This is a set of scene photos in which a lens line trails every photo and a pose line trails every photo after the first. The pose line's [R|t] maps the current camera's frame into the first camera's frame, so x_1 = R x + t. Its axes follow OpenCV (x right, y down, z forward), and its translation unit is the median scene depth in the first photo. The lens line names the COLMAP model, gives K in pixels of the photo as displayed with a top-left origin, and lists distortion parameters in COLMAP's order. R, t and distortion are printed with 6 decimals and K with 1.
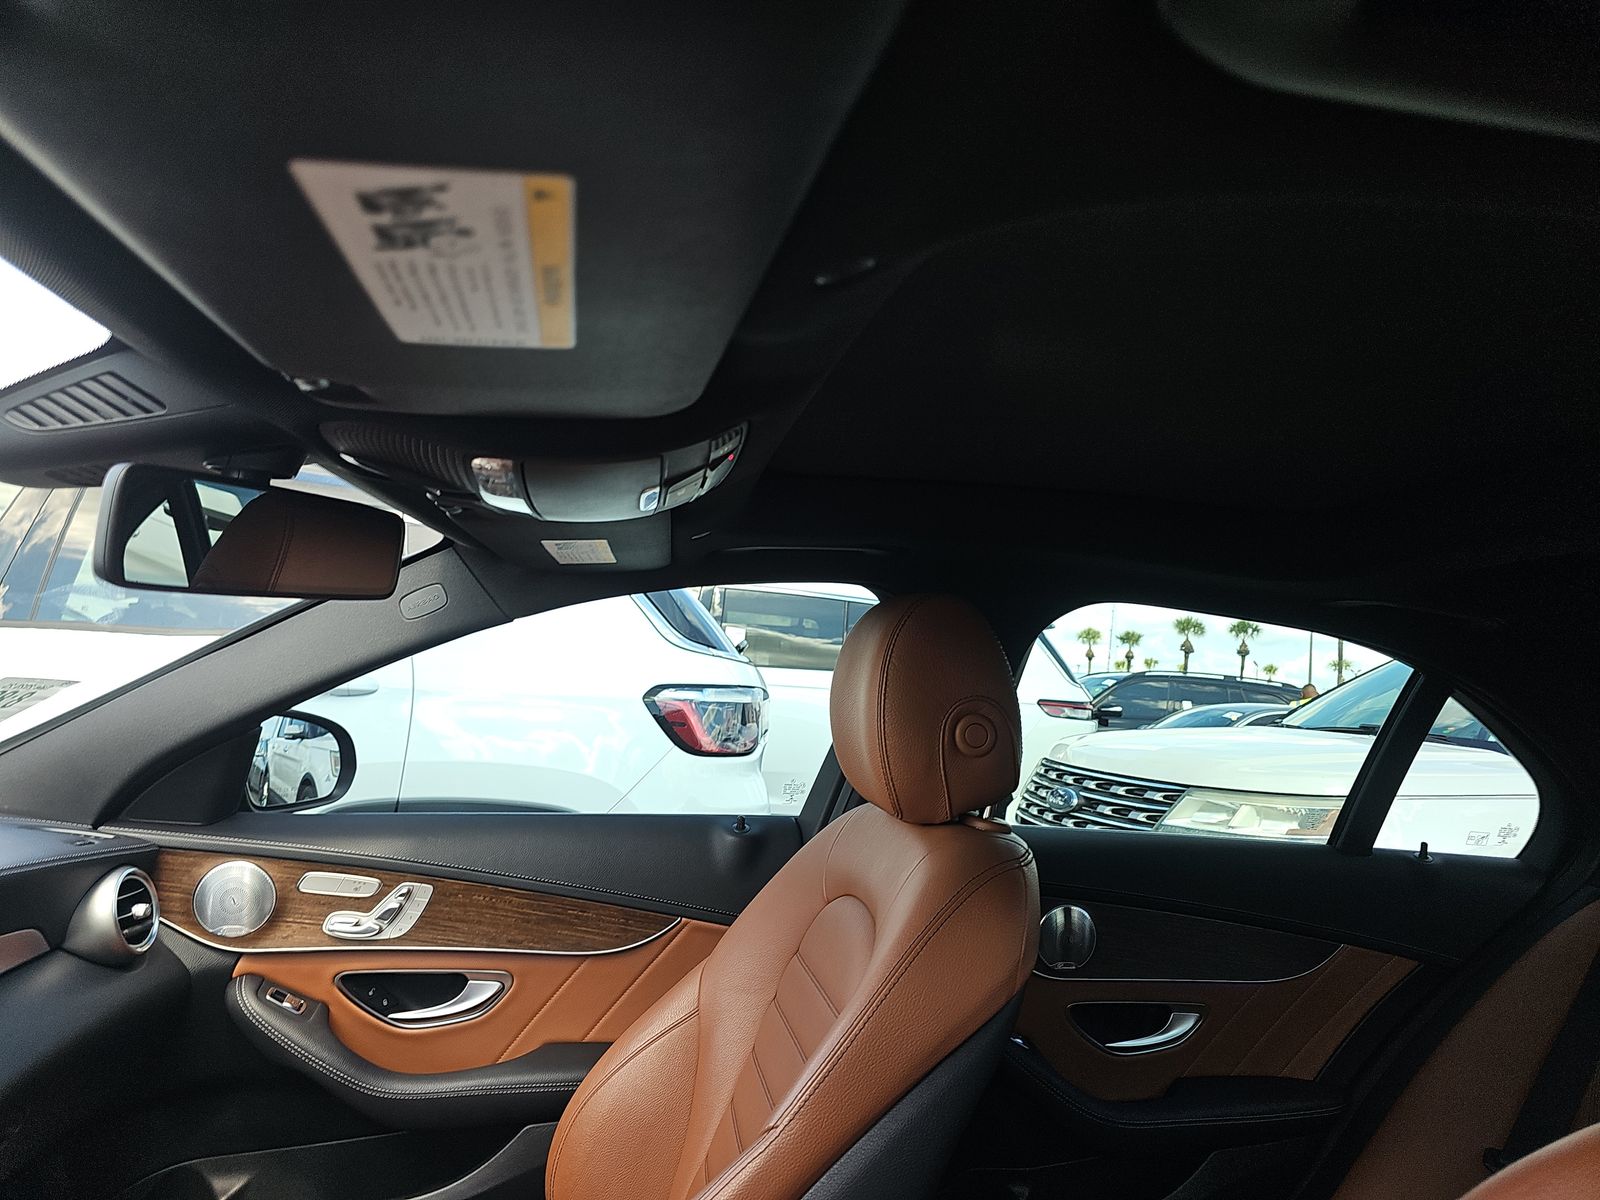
lens RADIAL K [[1076.3, 0, 800.0], [0, 1076.3, 600.0], [0, 0, 1]] dist [0.054116, -0.066916]
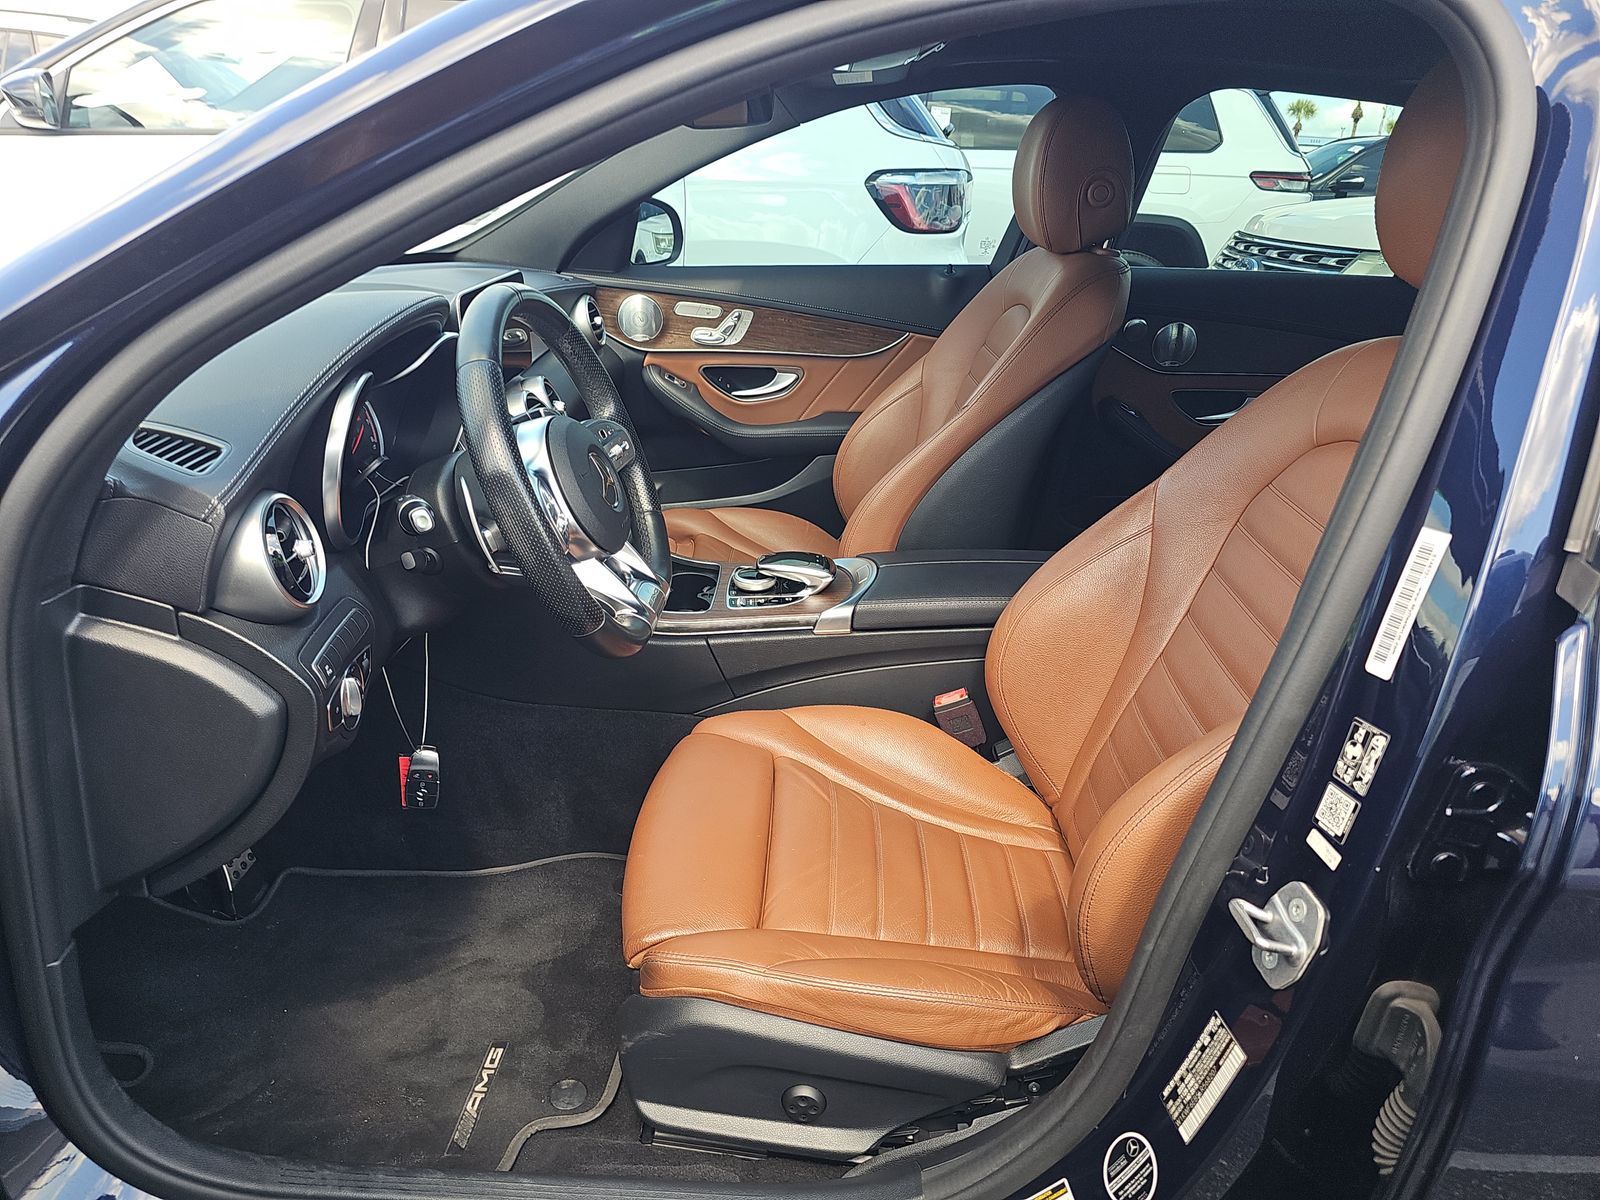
lens RADIAL K [[1076.3, 0, 800.0], [0, 1076.3, 600.0], [0, 0, 1]] dist [0.054116, -0.066916]
pose [[0.983776, 0.032918, -0.176356, 0.019486], [0.048016, 0.898846, 0.435627, -0.039318], [0.172857, -0.437027, 0.882682, -0.534486]]
